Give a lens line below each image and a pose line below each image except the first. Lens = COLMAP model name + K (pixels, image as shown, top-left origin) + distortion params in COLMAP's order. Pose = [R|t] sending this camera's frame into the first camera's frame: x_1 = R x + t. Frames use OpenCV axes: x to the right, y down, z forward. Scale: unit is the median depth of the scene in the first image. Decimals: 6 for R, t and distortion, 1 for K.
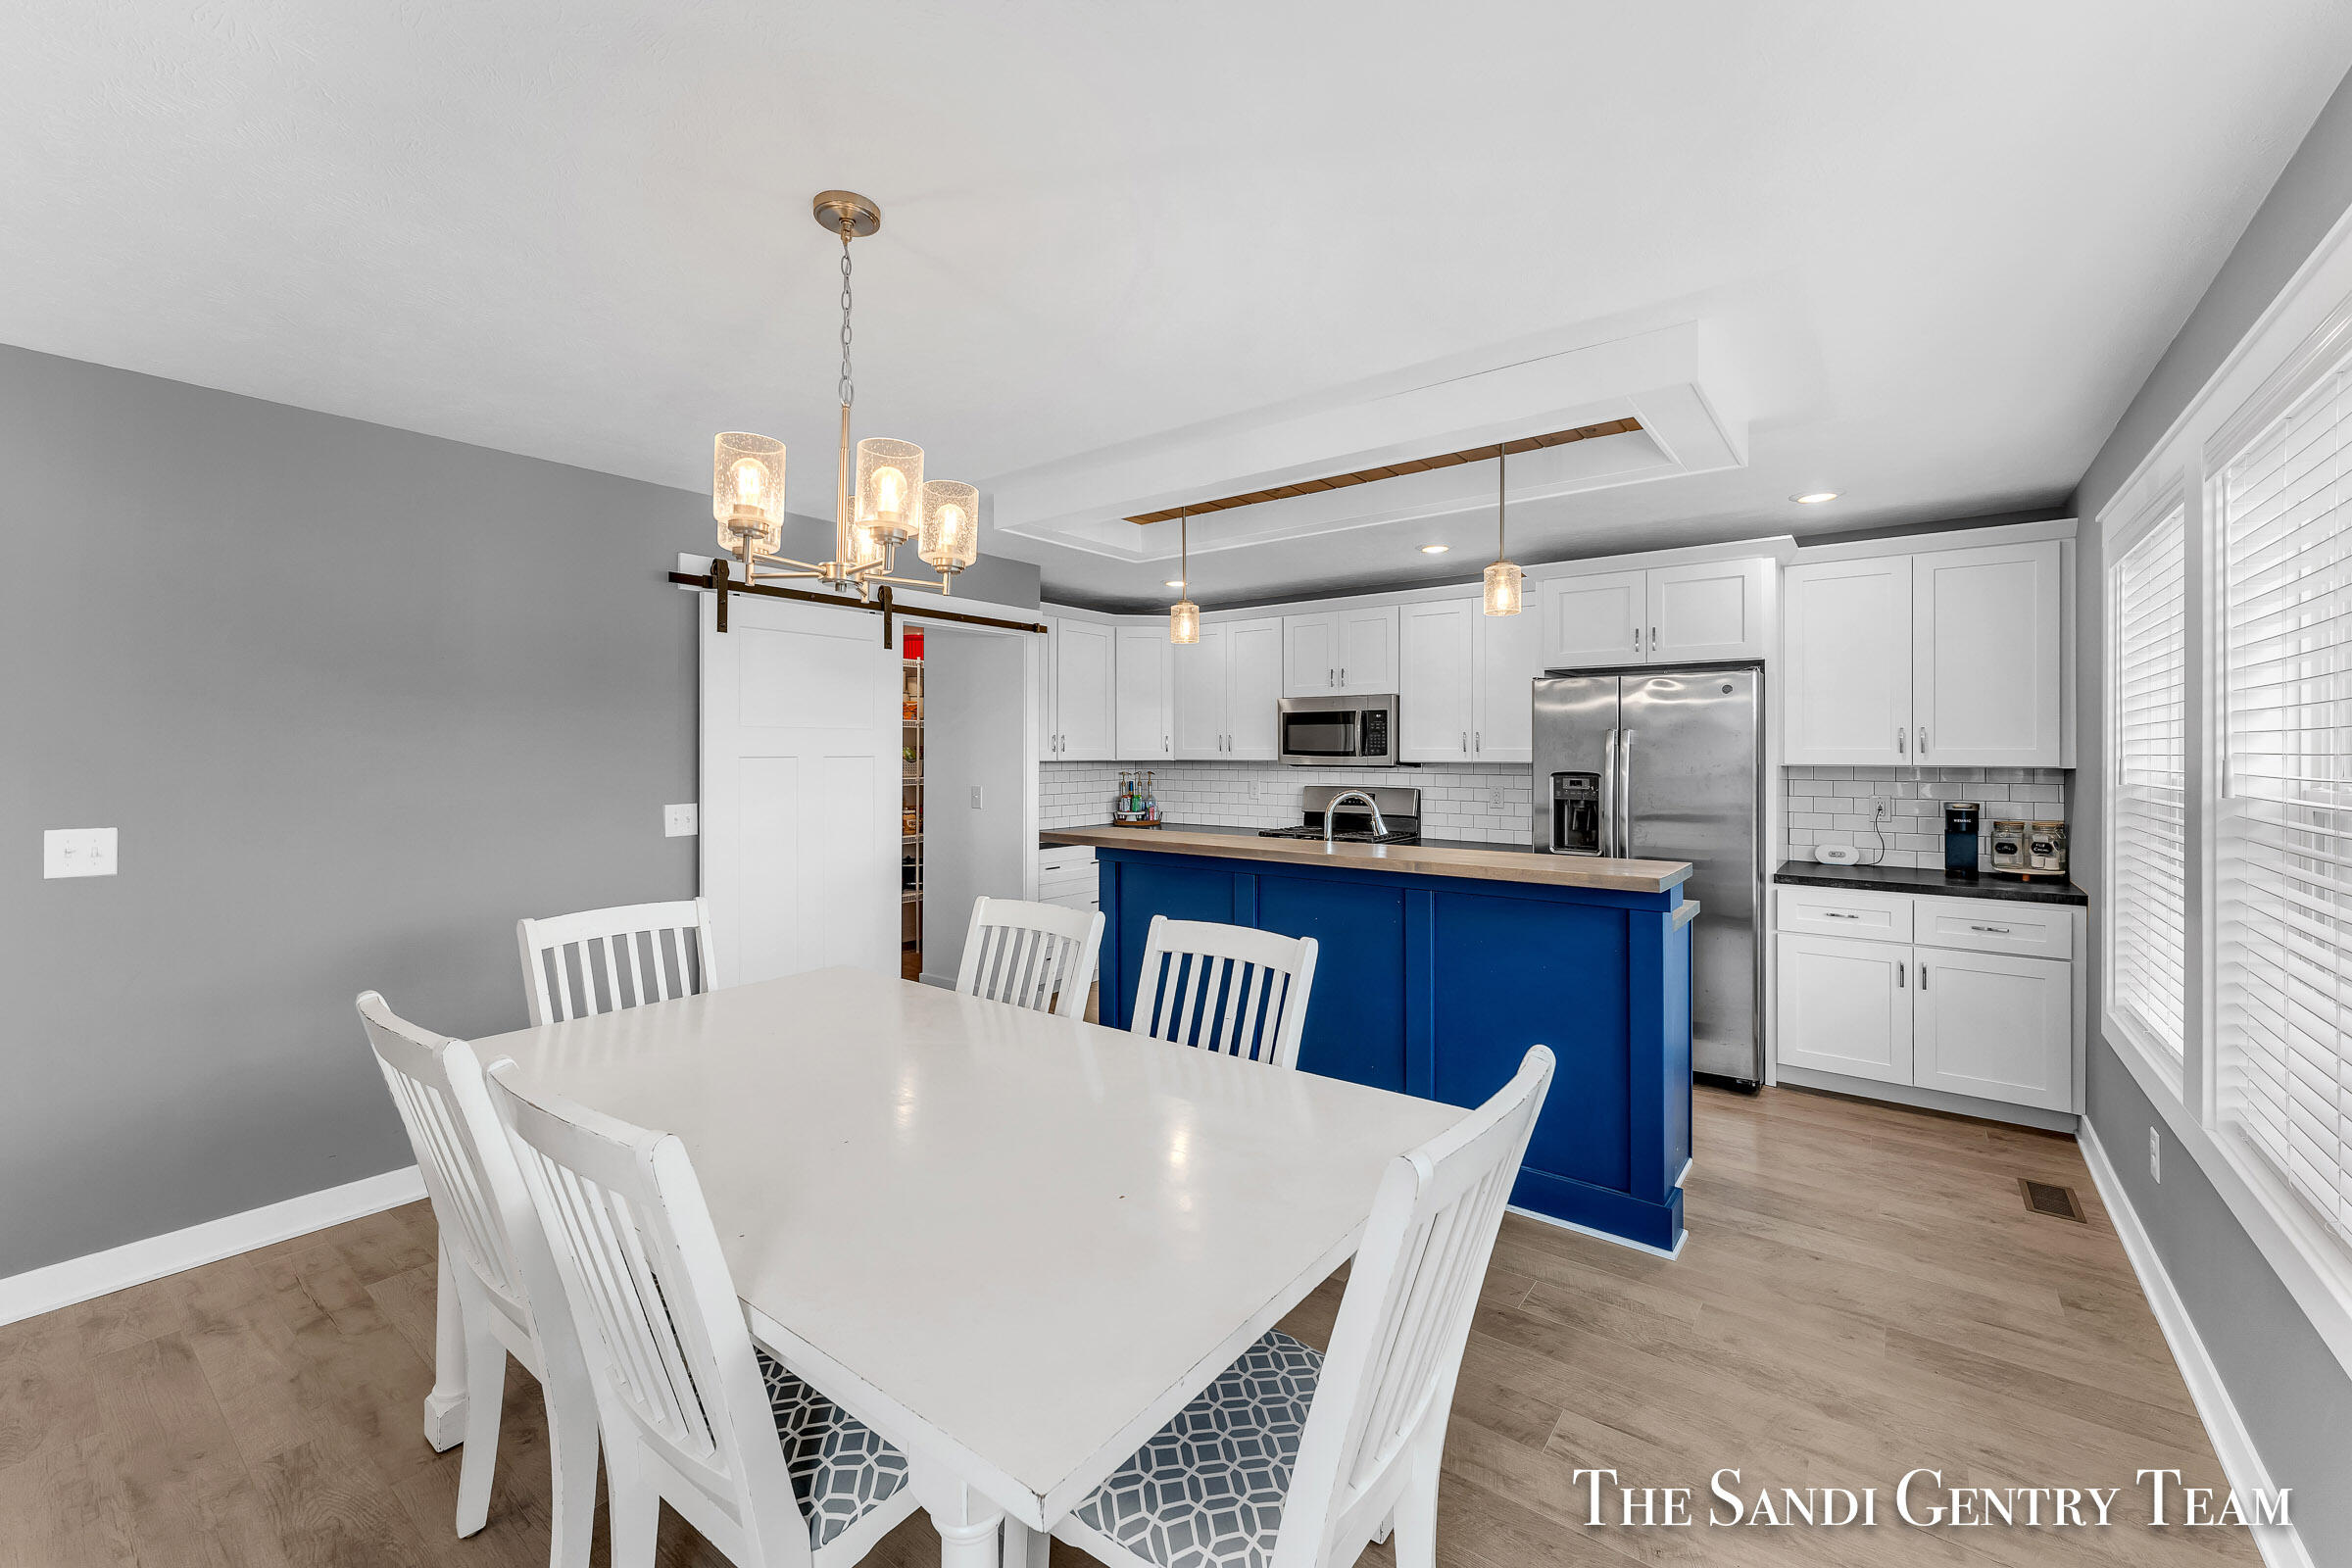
lens RADIAL K [[957.0, 0, 1171.5], [0, 957.0, 746.7], [0, 0, 1]] dist [0.000363, 0.000117]
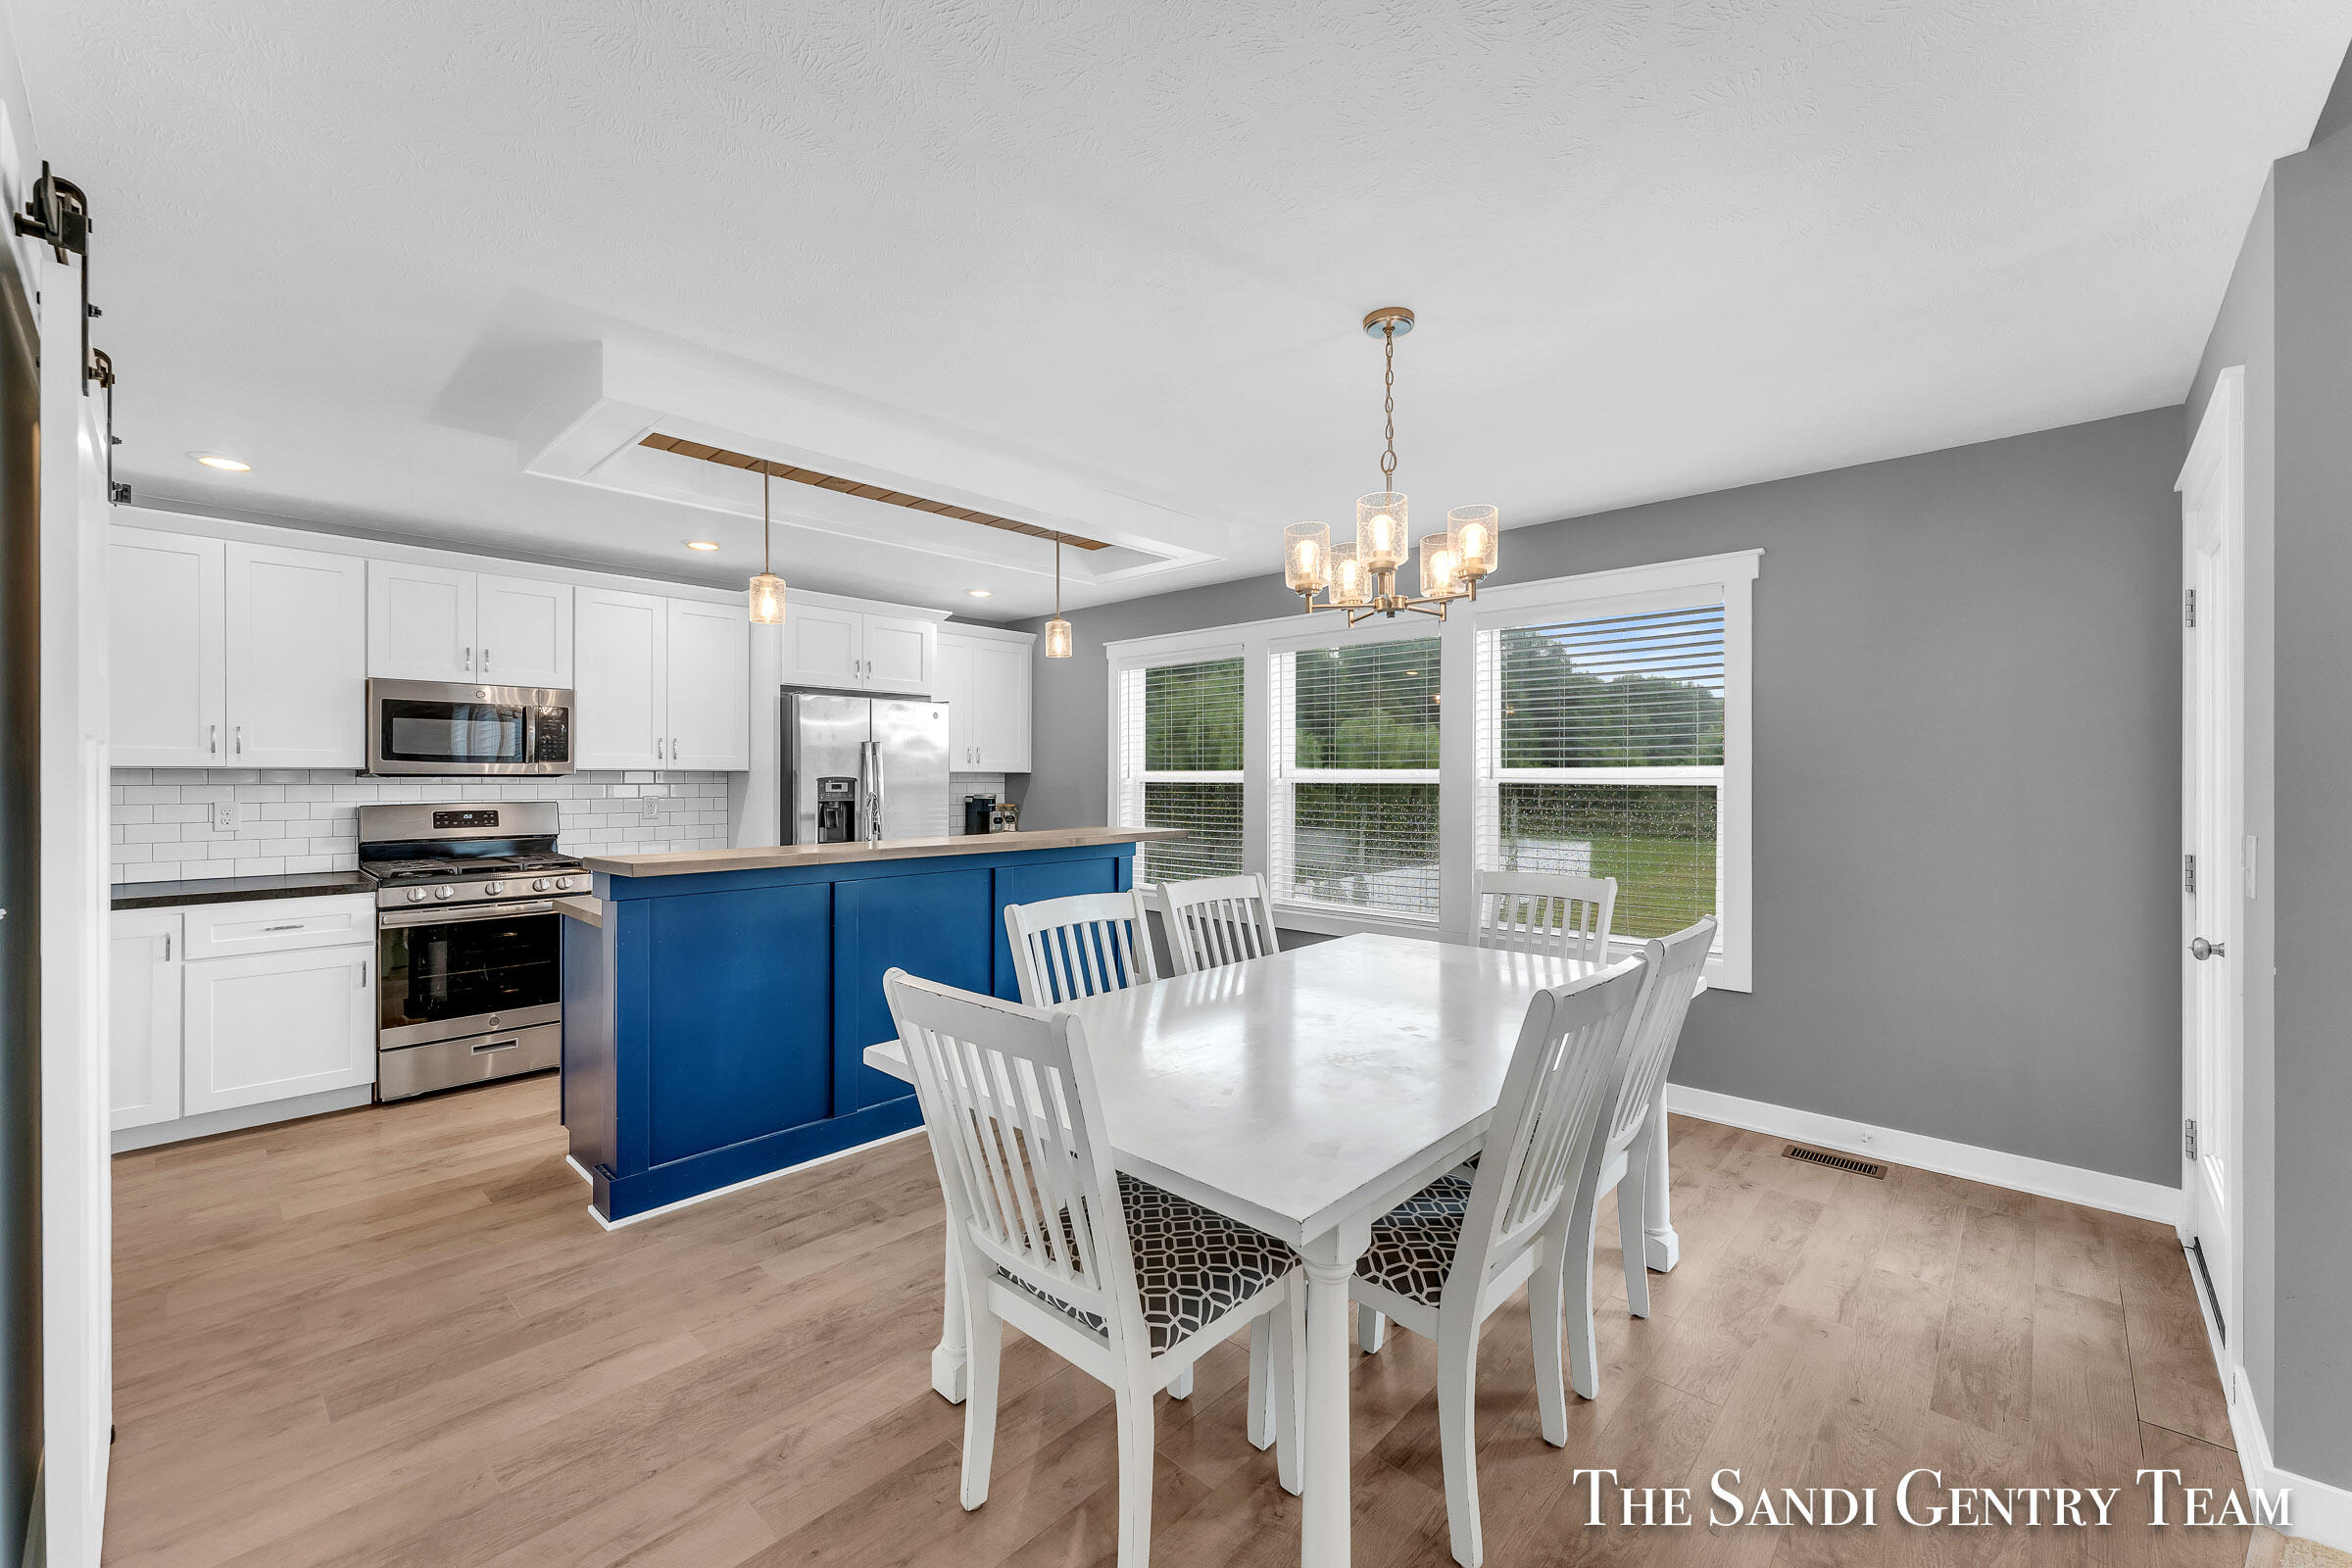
lens RADIAL K [[936.8, 0, 1166.3], [0, 936.8, 770.9], [0, 0, 1]] dist [-0.000917, 0.000238]
pose [[0.094925, 0.002597, 0.995481, -0.505160], [-0.007194, 0.999972, -0.001923, 0.013695], [-0.995458, -0.006979, 0.094941, 0.371009]]
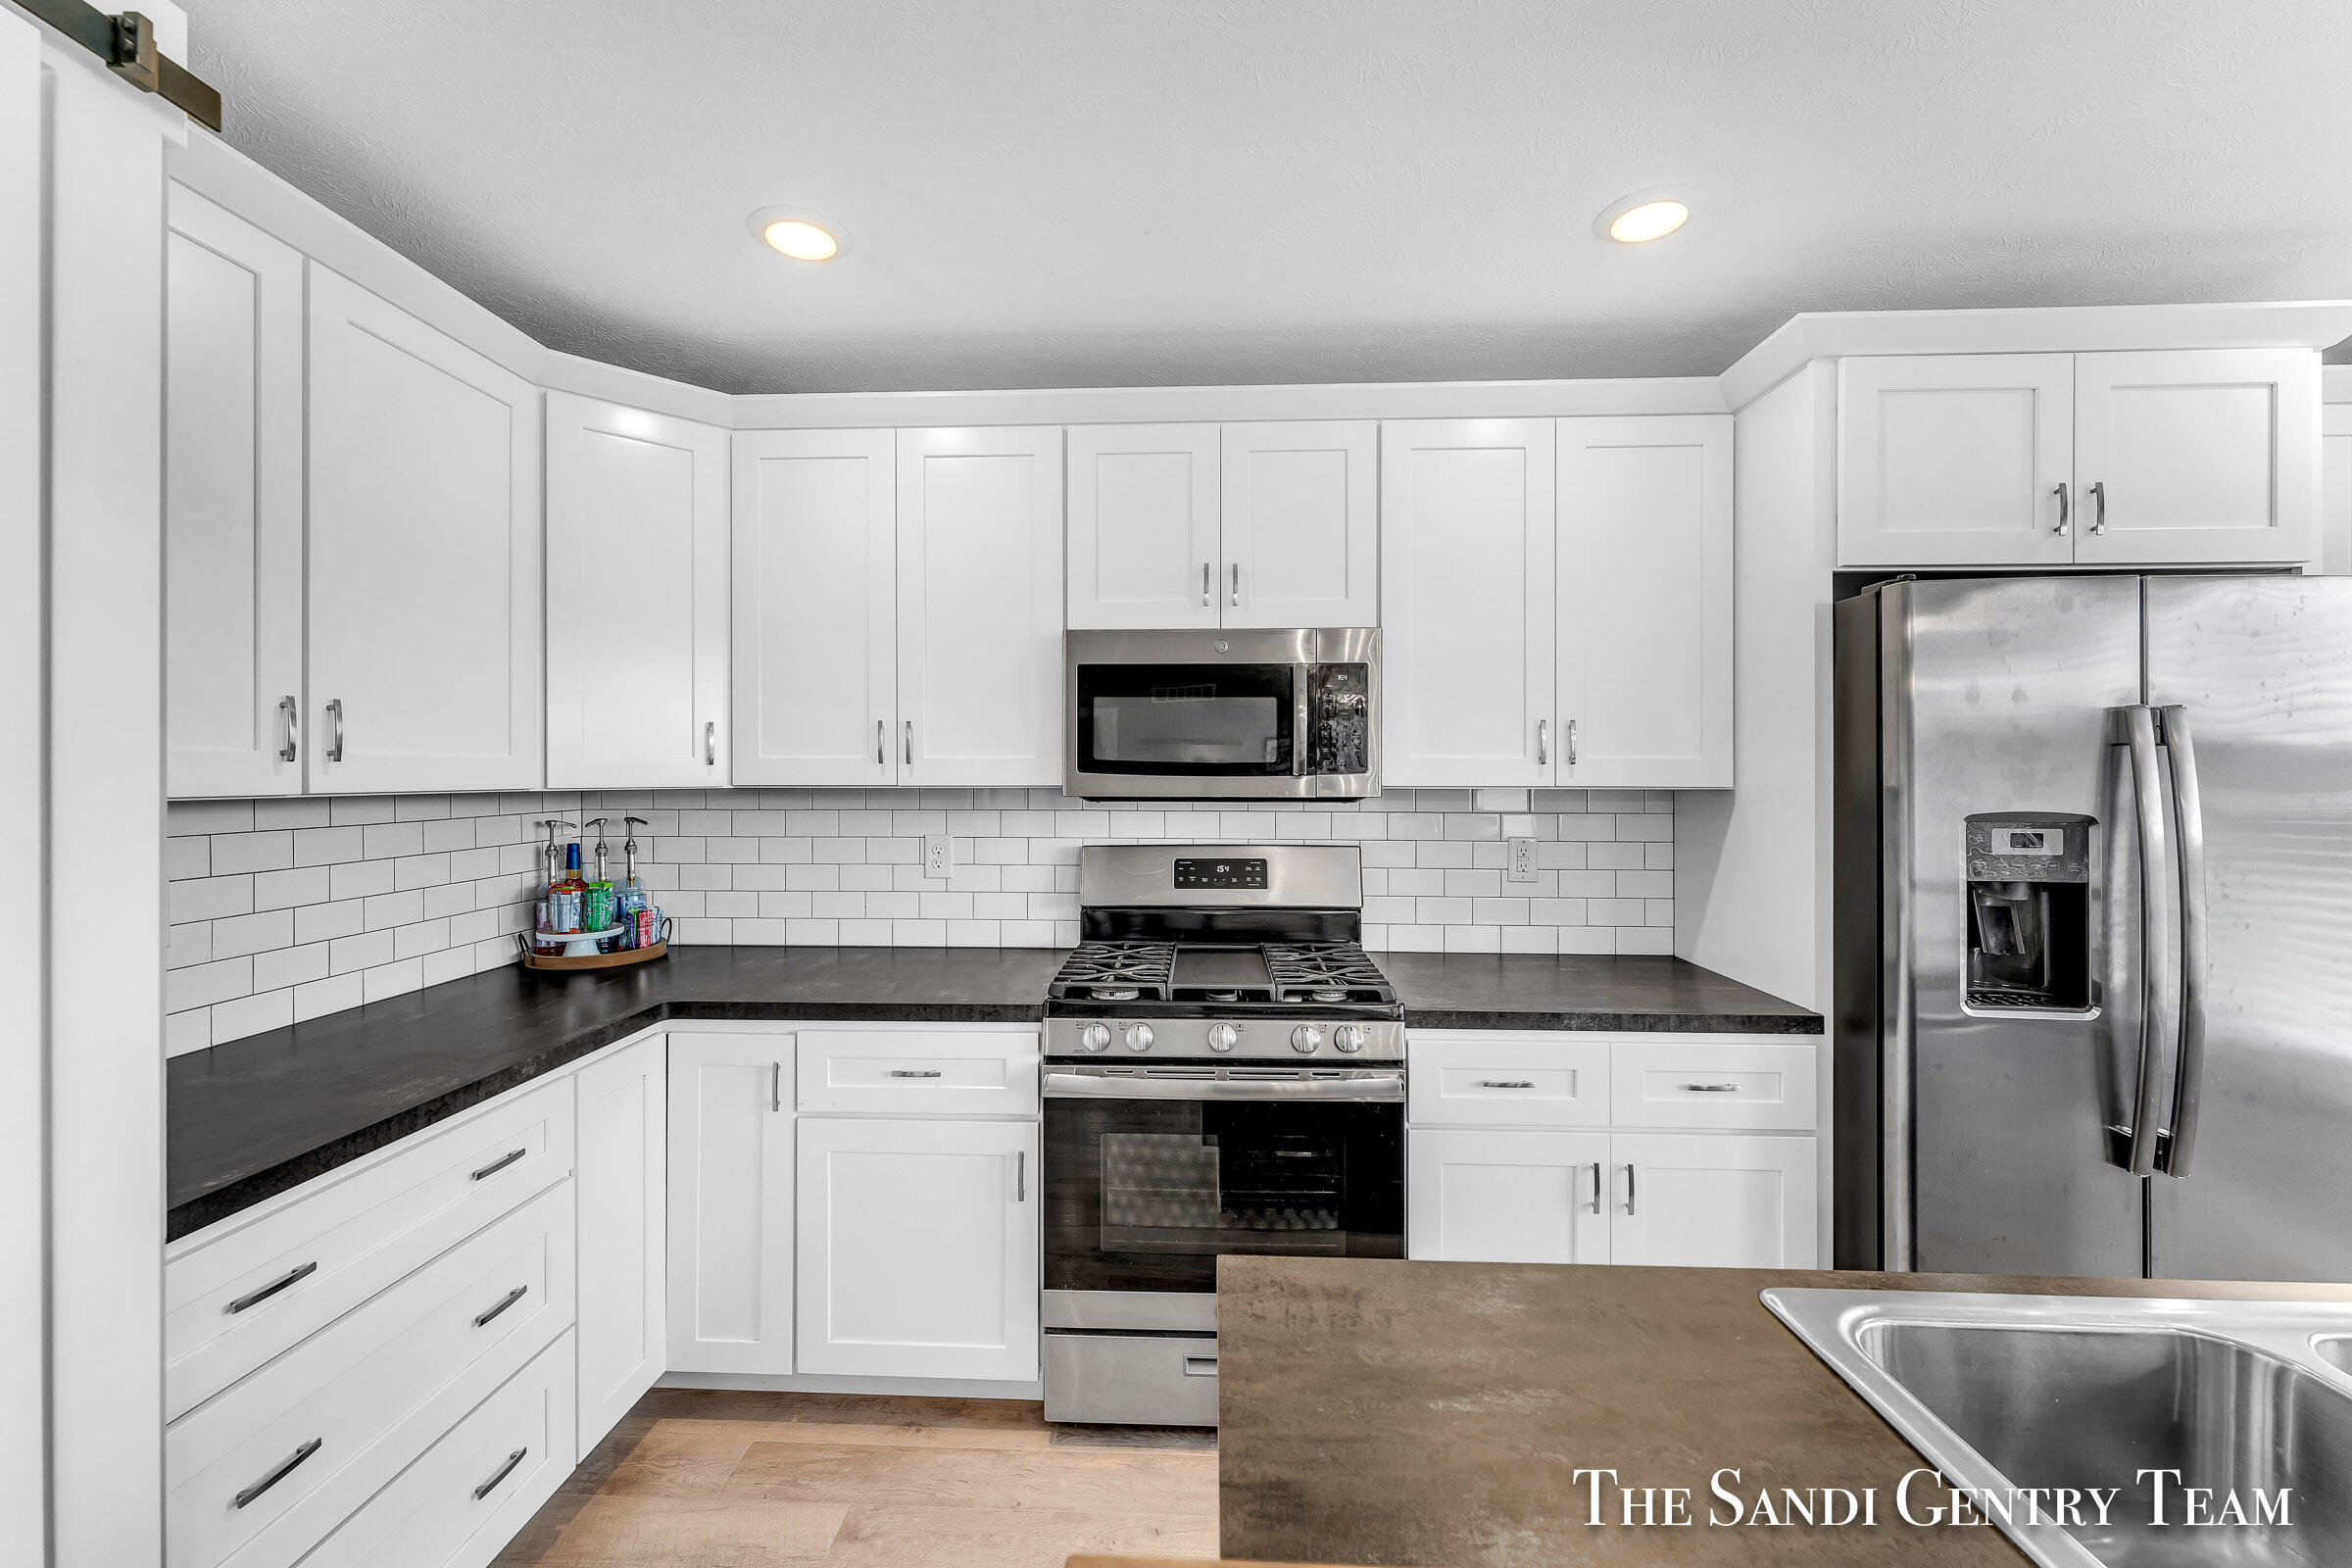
lens RADIAL K [[936.8, 0, 1166.3], [0, 936.8, 770.9], [0, 0, 1]] dist [-0.000917, 0.000238]
pose [[0.816874, 0.000674, 0.576816, -0.076259], [-0.003121, 0.999990, 0.003251, 0.006490], [-0.576808, -0.004456, 0.816868, 0.666513]]
